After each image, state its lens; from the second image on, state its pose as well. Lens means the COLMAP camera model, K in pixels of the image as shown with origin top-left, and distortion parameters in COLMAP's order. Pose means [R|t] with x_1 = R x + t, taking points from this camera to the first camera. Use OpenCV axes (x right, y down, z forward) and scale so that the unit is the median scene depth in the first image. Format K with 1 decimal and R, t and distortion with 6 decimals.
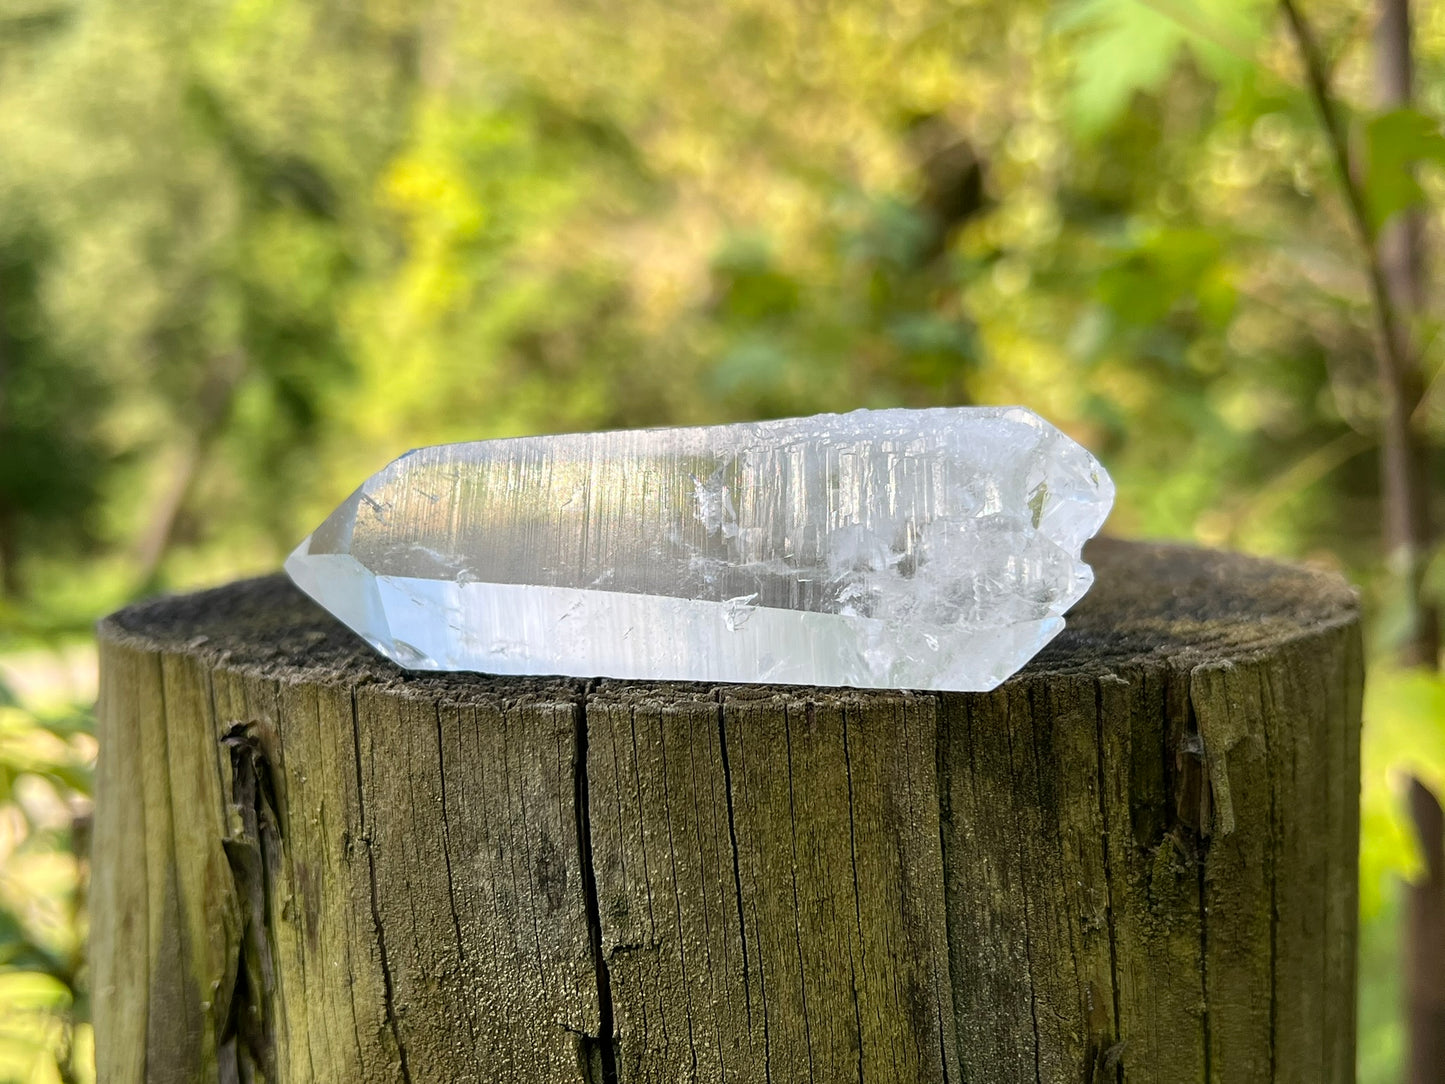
lens RADIAL K [[1525.8, 0, 730.2], [0, 1525.8, 526.9], [0, 0, 1]] dist [0.119699, -0.415828]
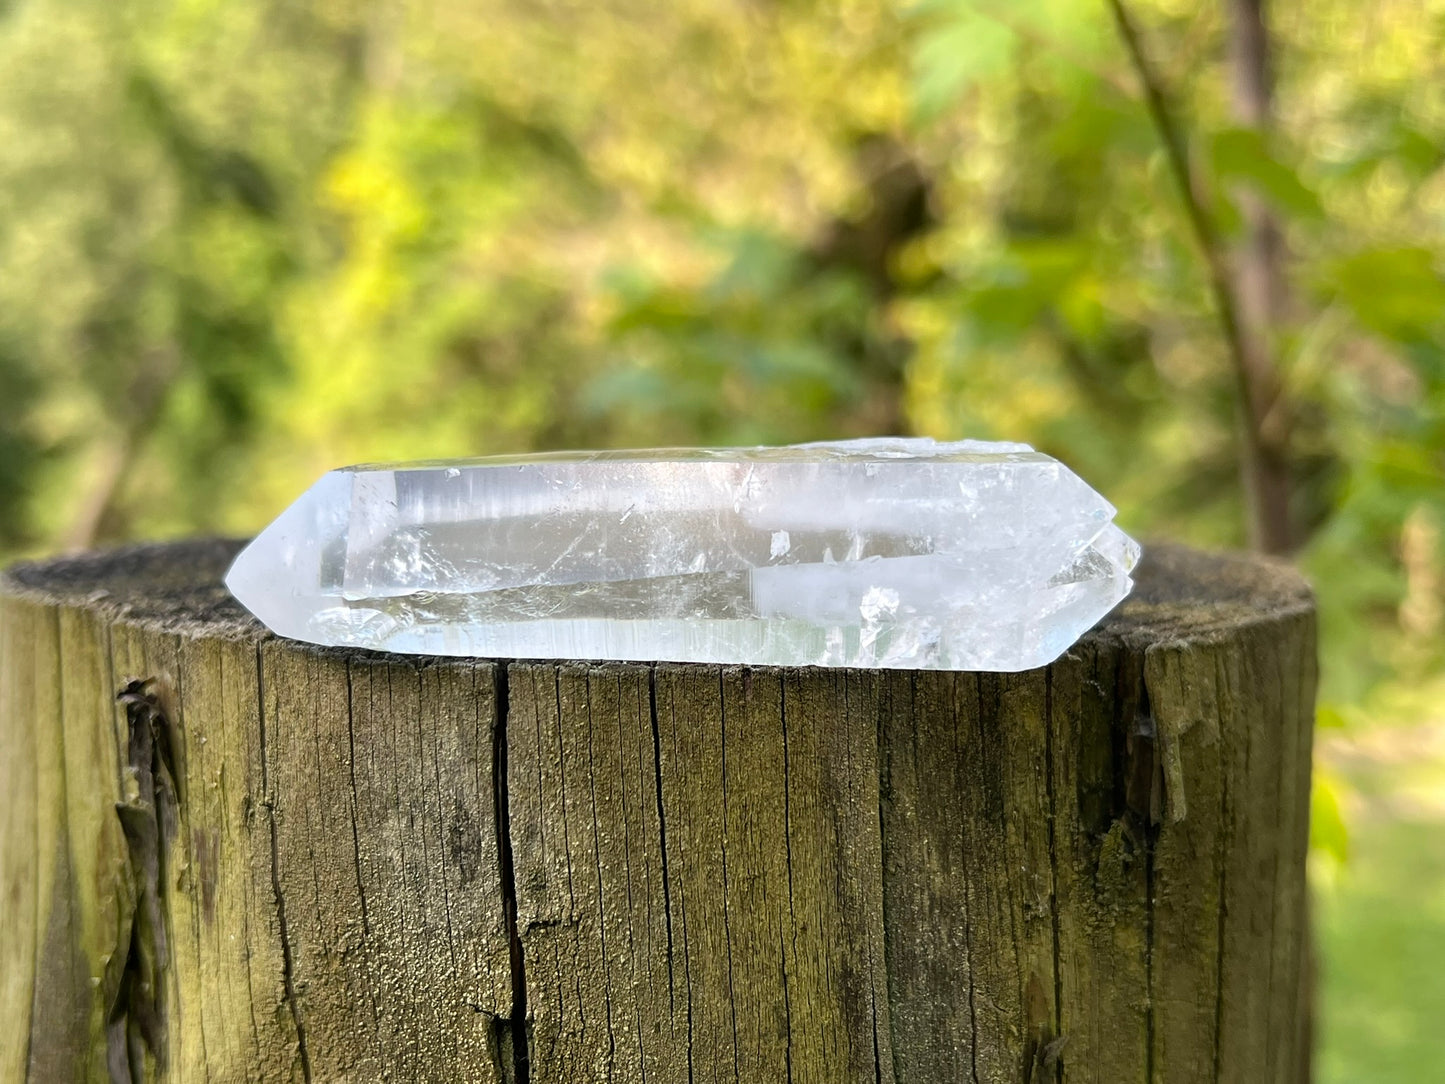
lens RADIAL K [[1526.2, 0, 711.7], [0, 1526.2, 539.6], [0, 0, 1]] dist [0.112568, -0.398257]
pose [[0.999089, 0.030040, 0.030321, -0.000218], [-0.029994, 0.999548, -0.001969, 0.036313], [-0.030367, 0.001058, 0.999538, 0.056660]]
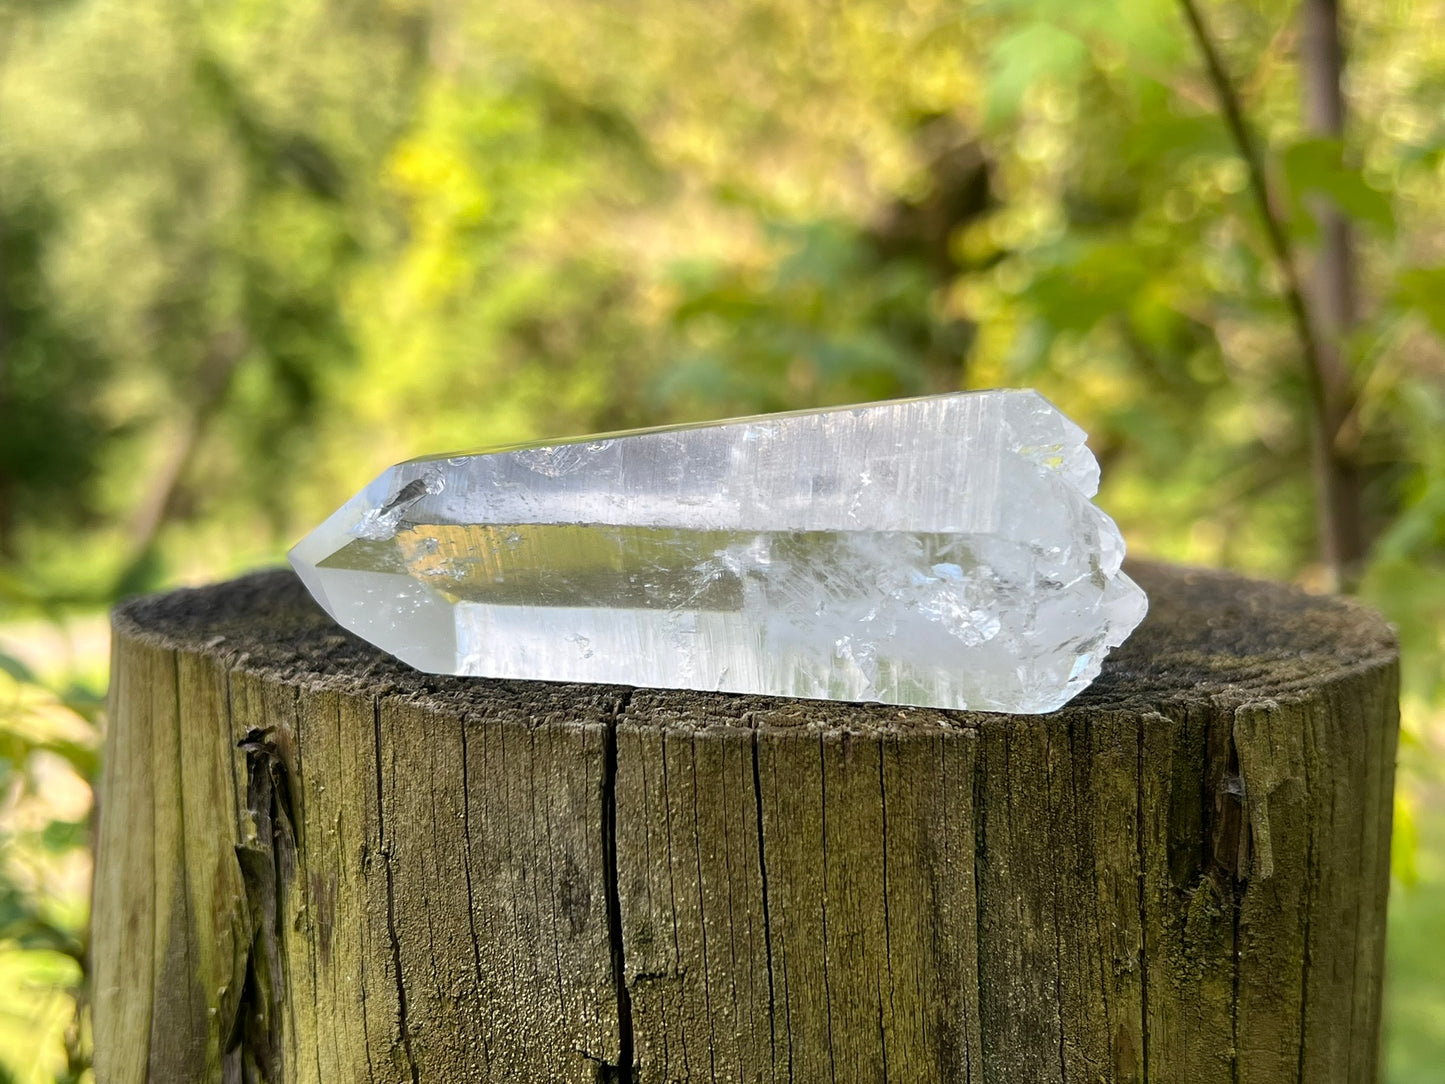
lens RADIAL K [[1522.1, 0, 716.0], [0, 1522.1, 534.9], [0, 0, 1]] dist [0.122551, -0.412548]
pose [[0.999410, 0.034098, -0.004167, -0.029420], [-0.034054, 0.999368, 0.010164, -0.016542], [0.004511, -0.010016, 0.999940, 0.027454]]
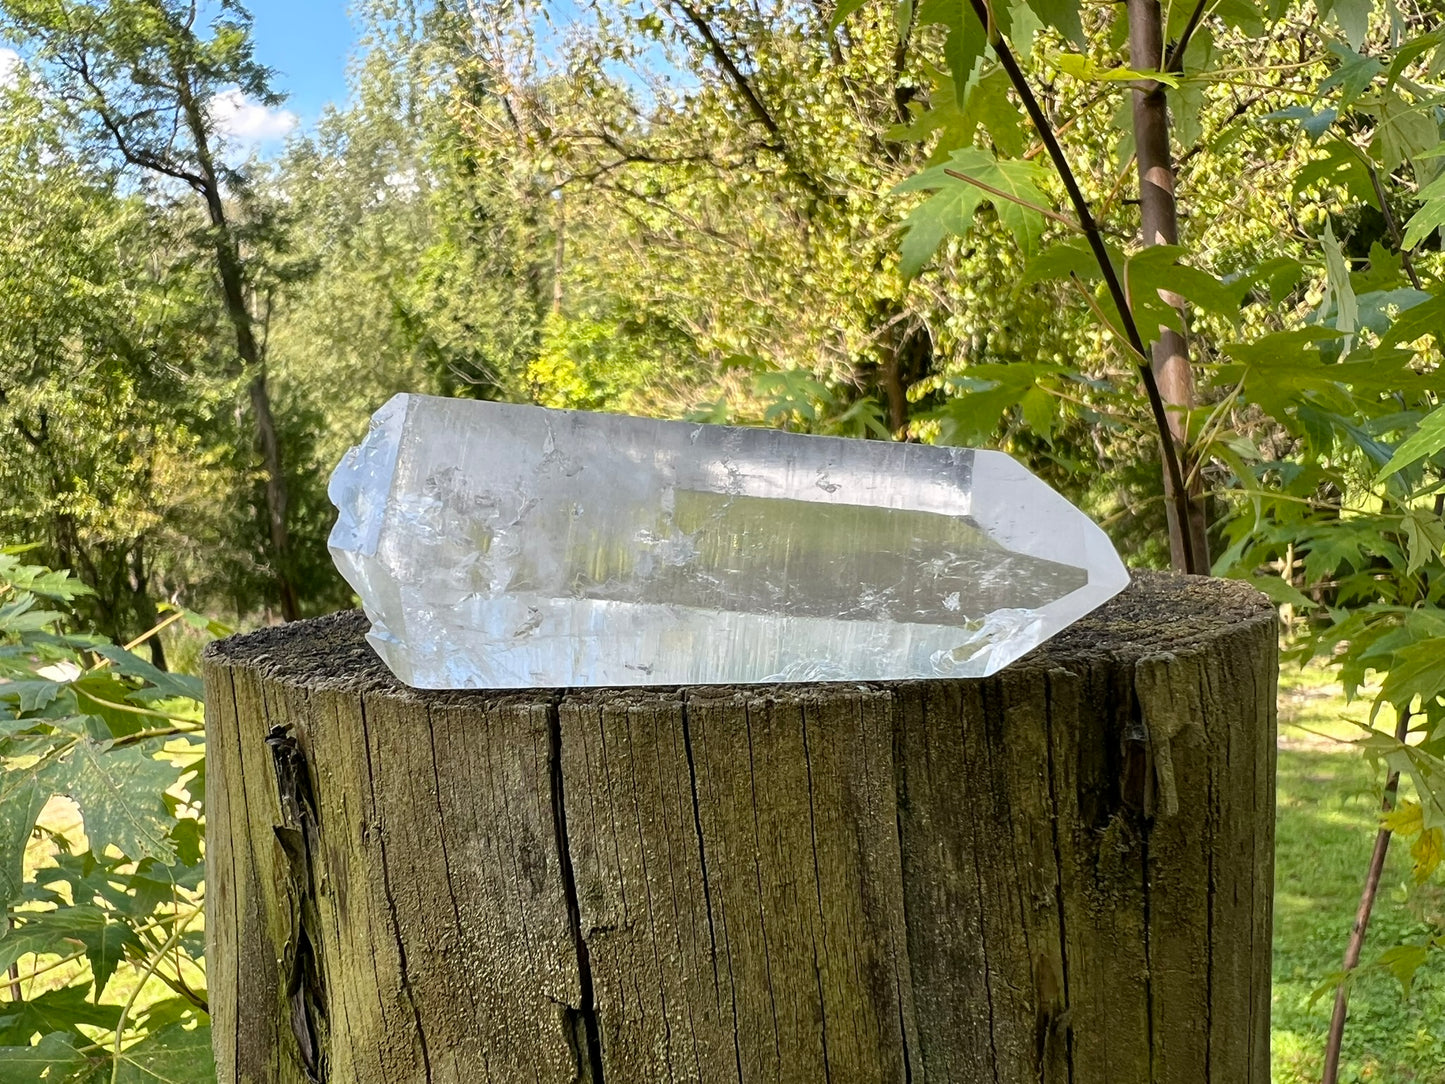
lens RADIAL K [[1005.8, 0, 686.7], [0, 1005.8, 643.6], [0, 0, 1]] dist [-0.000177, -0.000931]
pose [[0.997057, -0.021239, -0.073668, 0.044774], [0.024942, 0.998452, 0.049707, 0.039295], [0.072498, -0.051398, 0.996043, 0.298596]]
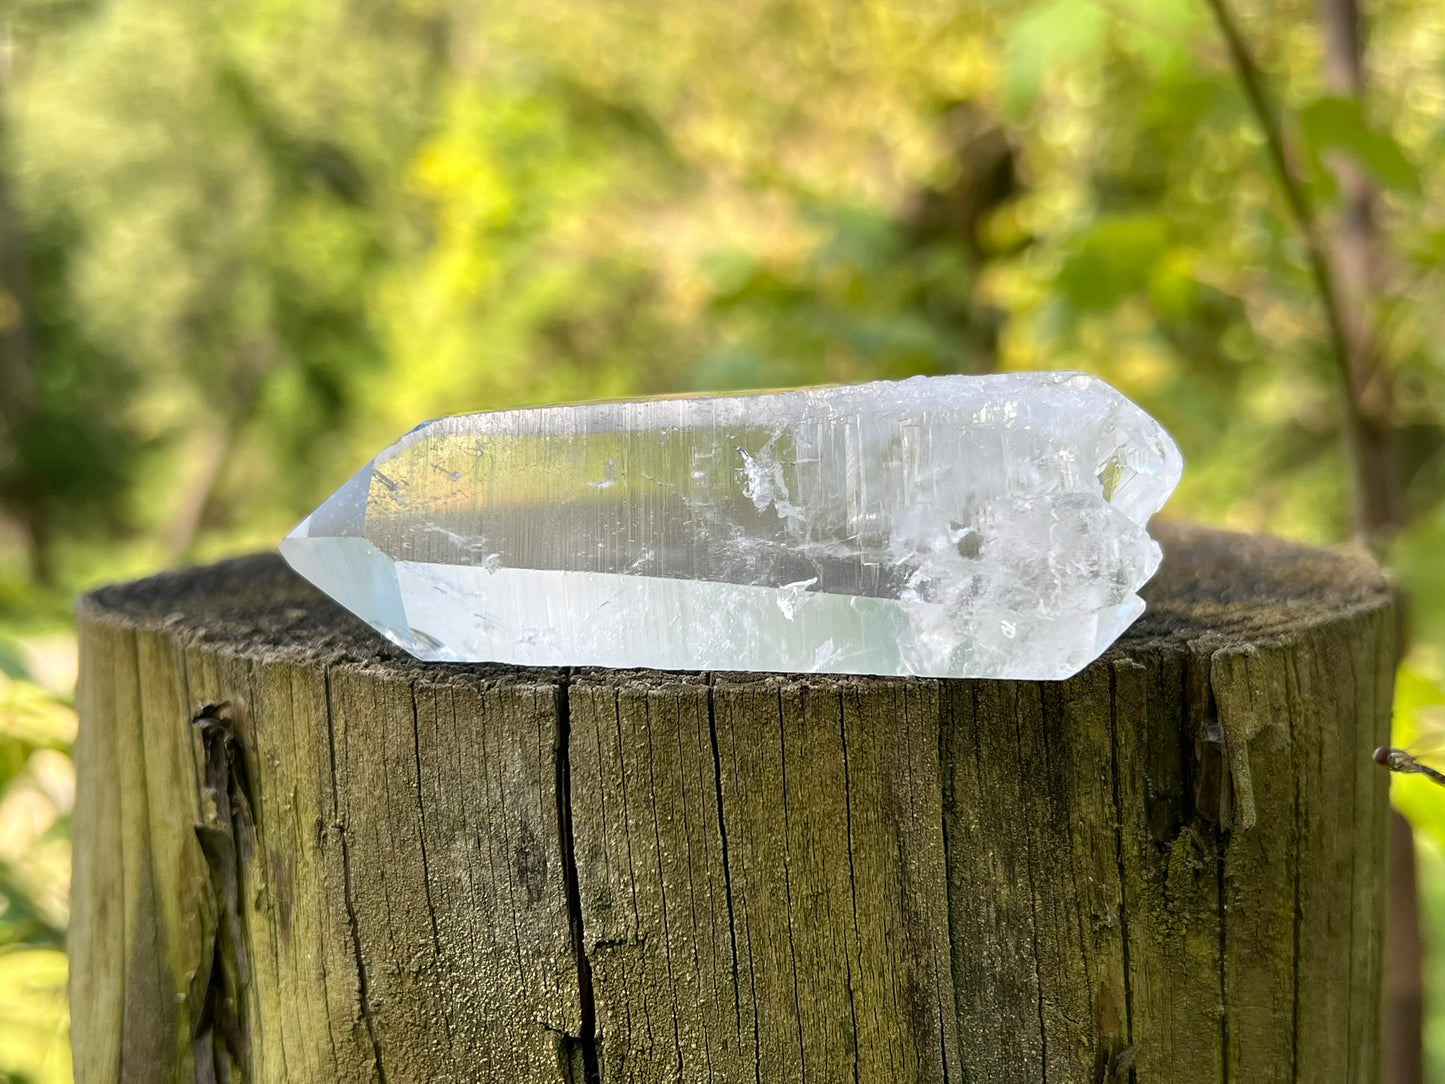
lens RADIAL K [[1527.1, 0, 742.1], [0, 1527.1, 530.3], [0, 0, 1]] dist [0.113422, -0.401325]
pose [[0.999914, 0.005613, -0.011860, 0.022816], [-0.005498, 0.999938, 0.009672, 0.009603], [0.011914, -0.009606, 0.999883, 0.053821]]
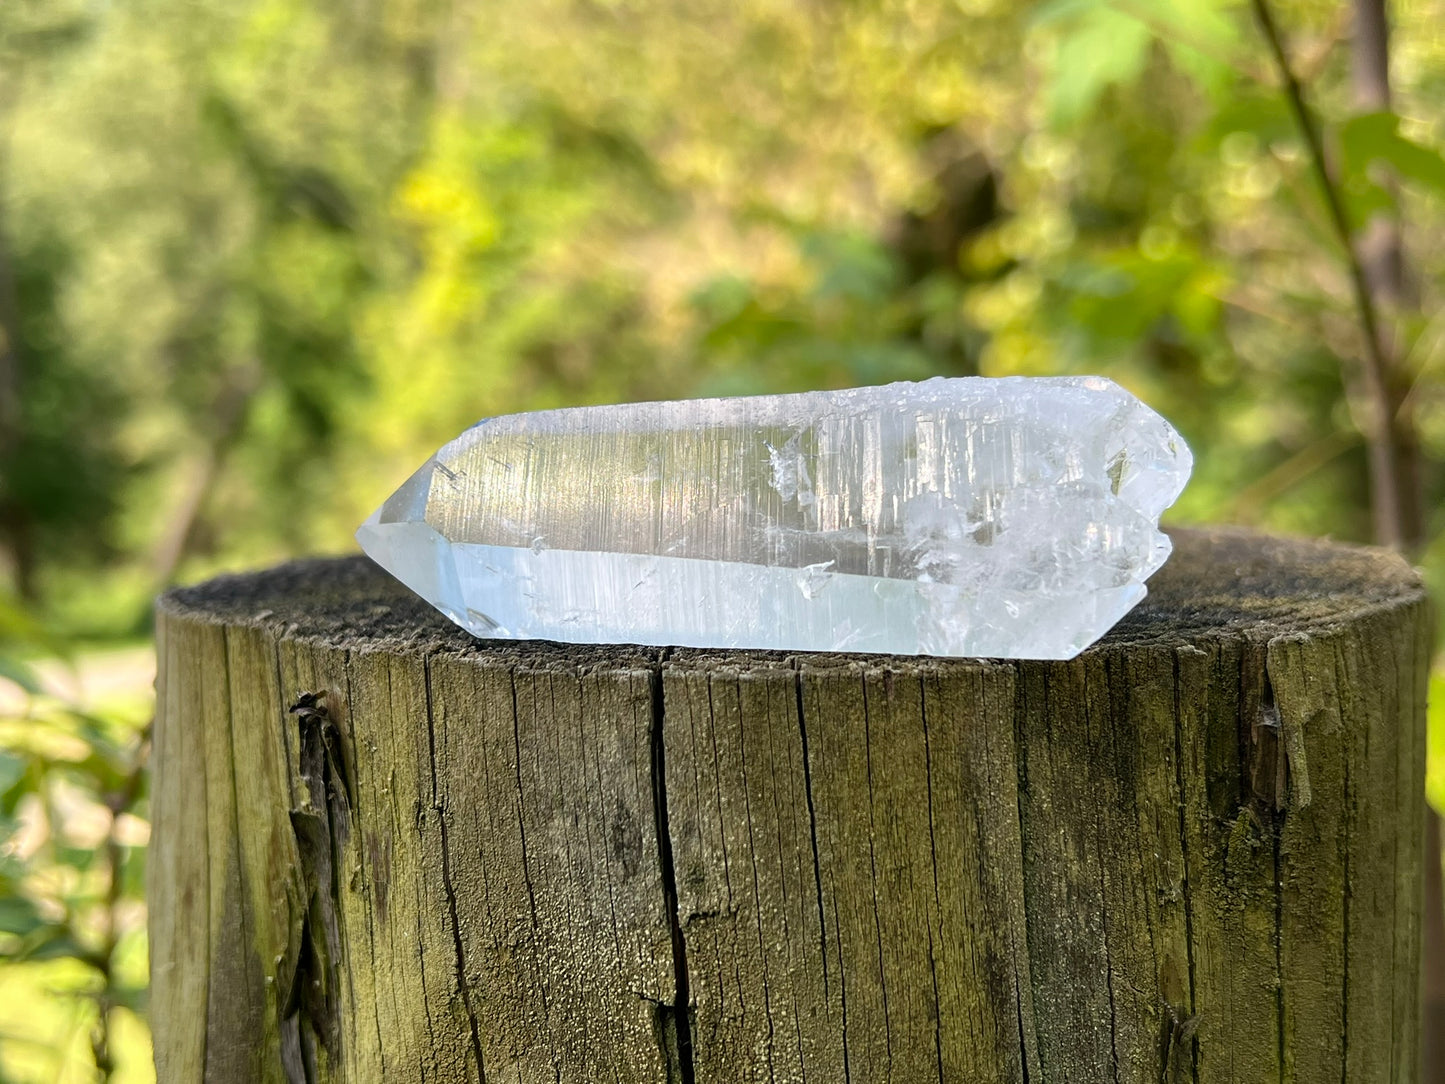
lens RADIAL K [[1521.1, 0, 726.1], [0, 1521.1, 532.0], [0, 0, 1]] dist [0.129293, -0.440994]
pose [[0.999949, 0.003030, -0.009640, -0.041442], [-0.003074, 0.999985, -0.004615, 0.028549], [0.009625, 0.004644, 0.999943, 0.005966]]
